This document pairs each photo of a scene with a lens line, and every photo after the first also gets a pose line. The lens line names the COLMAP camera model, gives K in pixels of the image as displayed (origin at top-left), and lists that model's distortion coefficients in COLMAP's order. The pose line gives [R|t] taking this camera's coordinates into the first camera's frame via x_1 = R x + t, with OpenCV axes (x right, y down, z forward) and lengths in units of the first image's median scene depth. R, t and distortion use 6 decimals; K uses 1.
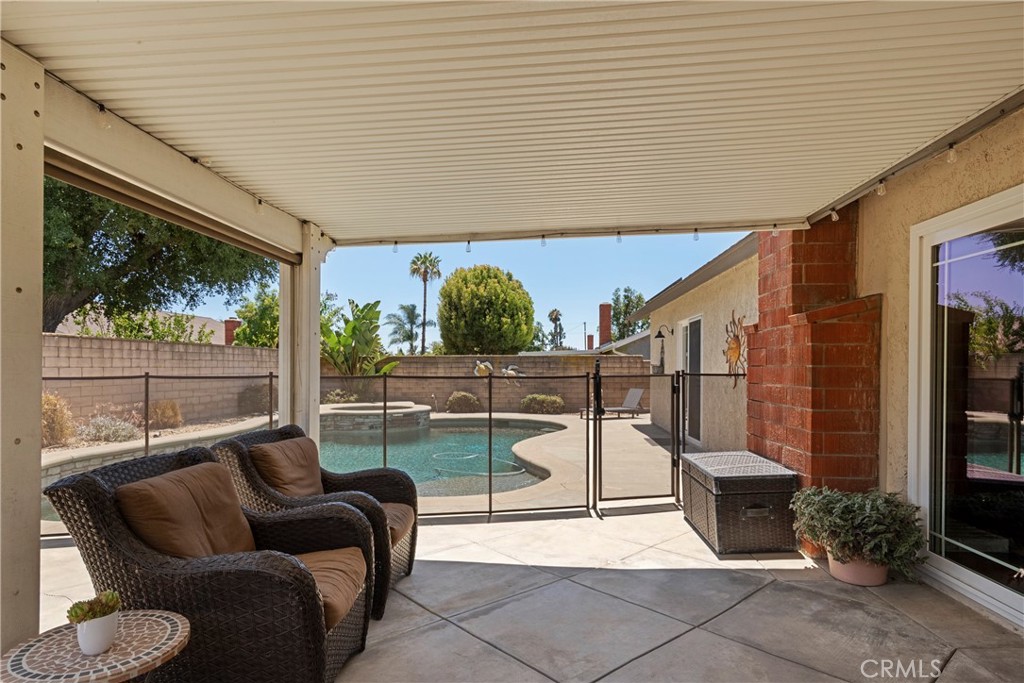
lens RADIAL K [[572.4, 0, 512.3], [0, 572.4, 371.1], [0, 0, 1]] dist [0.002452, 0.000199]
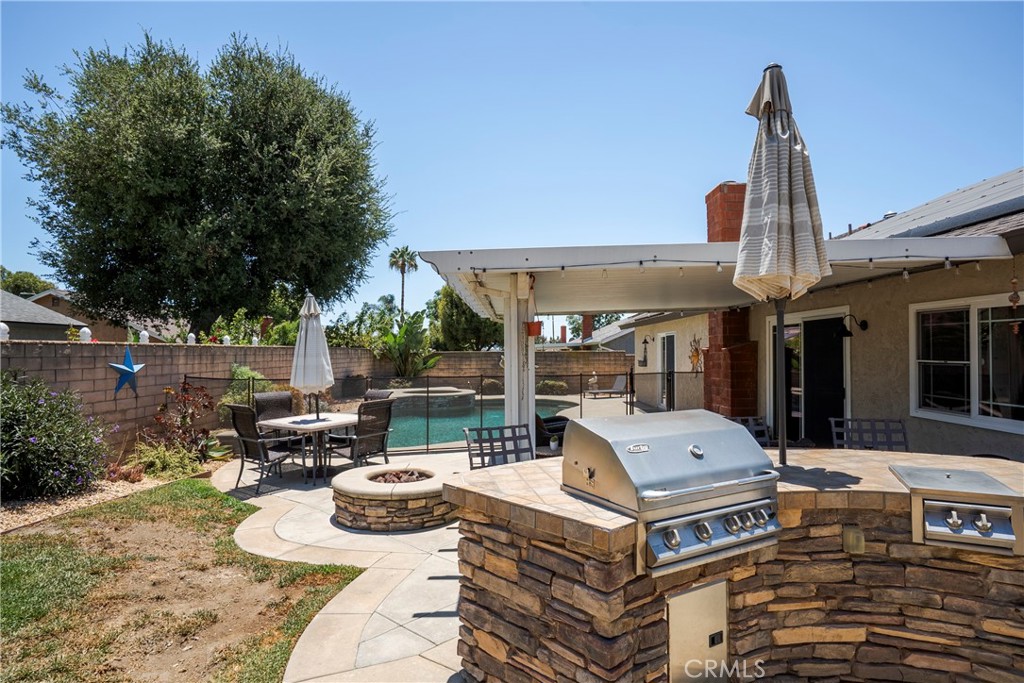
lens RADIAL K [[571.5, 0, 513.4], [0, 571.5, 338.5], [0, 0, 1]] dist [0.001741, -0.000255]
pose [[0.996941, -0.002816, 0.078113, -0.157857], [0.005060, 0.999580, -0.028535, -0.022425], [-0.078000, 0.028843, 0.996536, -0.364547]]
